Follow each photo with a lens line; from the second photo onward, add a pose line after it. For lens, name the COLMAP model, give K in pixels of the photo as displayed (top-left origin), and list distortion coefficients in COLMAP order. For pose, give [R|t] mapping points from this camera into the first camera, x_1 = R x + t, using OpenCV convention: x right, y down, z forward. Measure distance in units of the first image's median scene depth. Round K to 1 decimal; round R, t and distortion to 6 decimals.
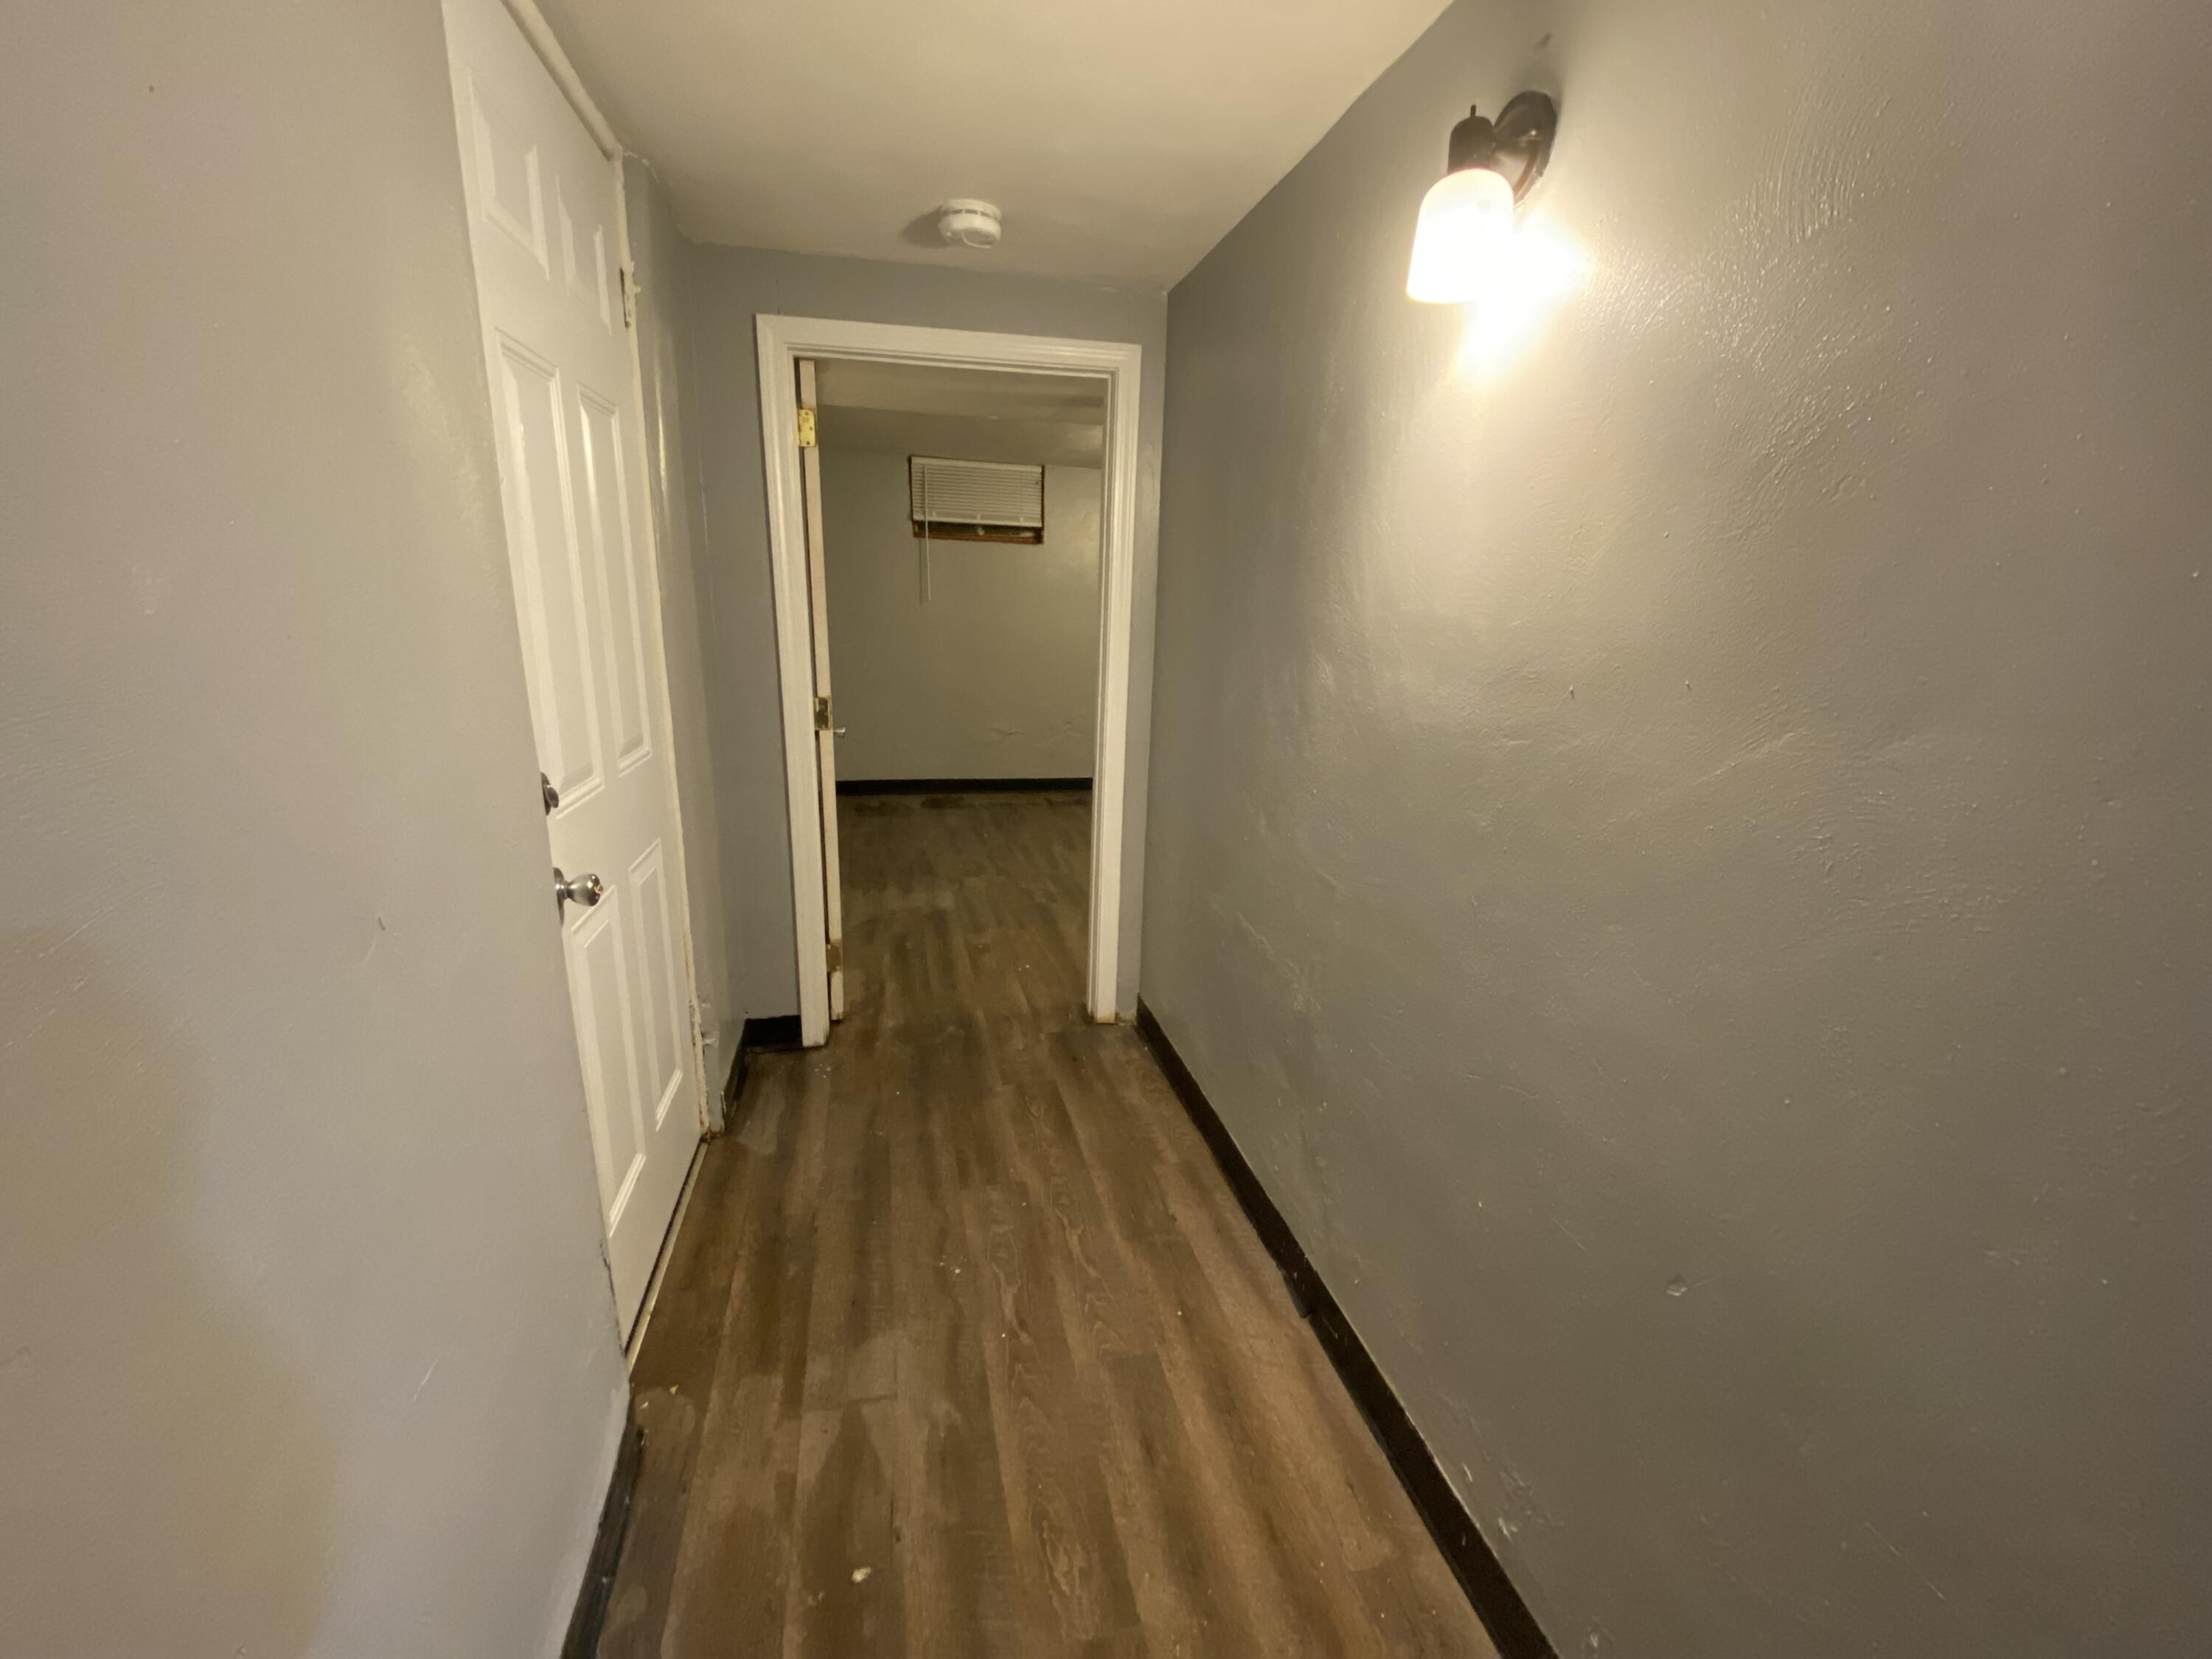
lens RADIAL K [[890.5, 0, 1096.3], [0, 890.5, 830.5], [0, 0, 1]] dist [0.046400, -0.036838]
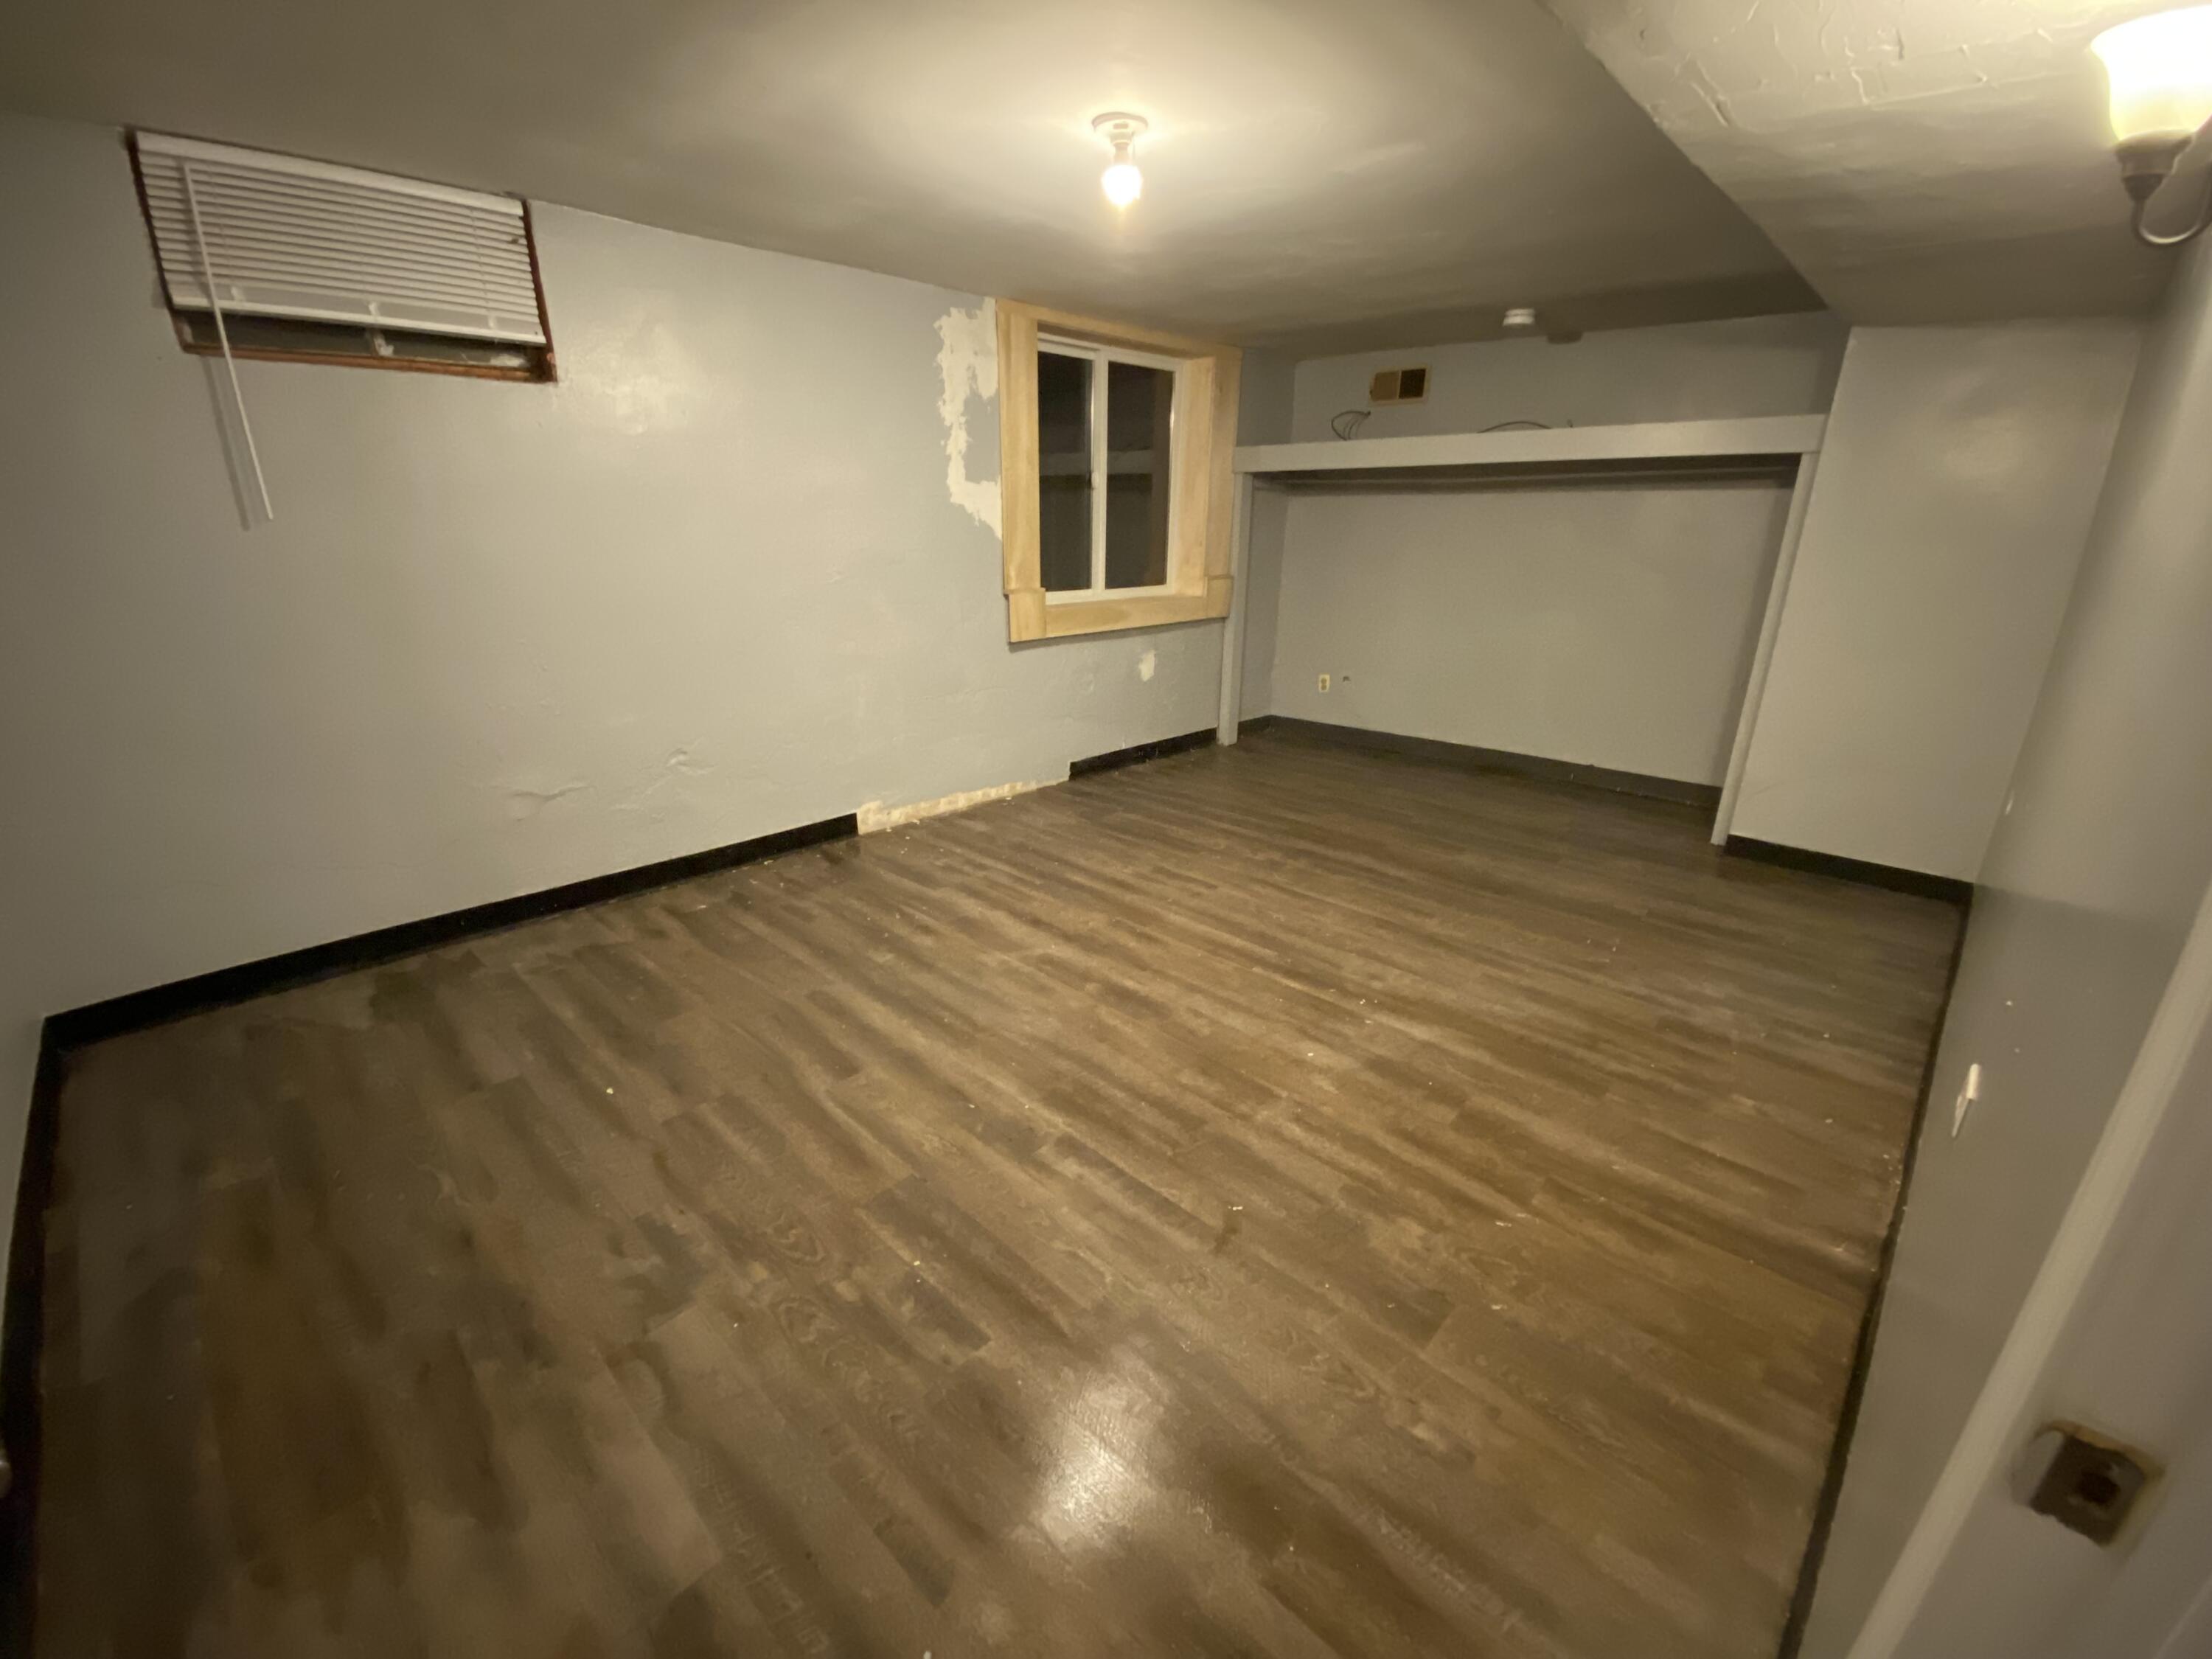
lens RADIAL K [[923.9, 0, 1116.6], [0, 923.9, 834.2], [0, 0, 1]] dist [0.000174, -0.011169]
pose [[0.840071, -0.193920, 0.506632, -0.103840], [0.146664, 0.980333, 0.132046, -0.114581], [-0.522274, -0.036624, 0.851991, 0.446381]]
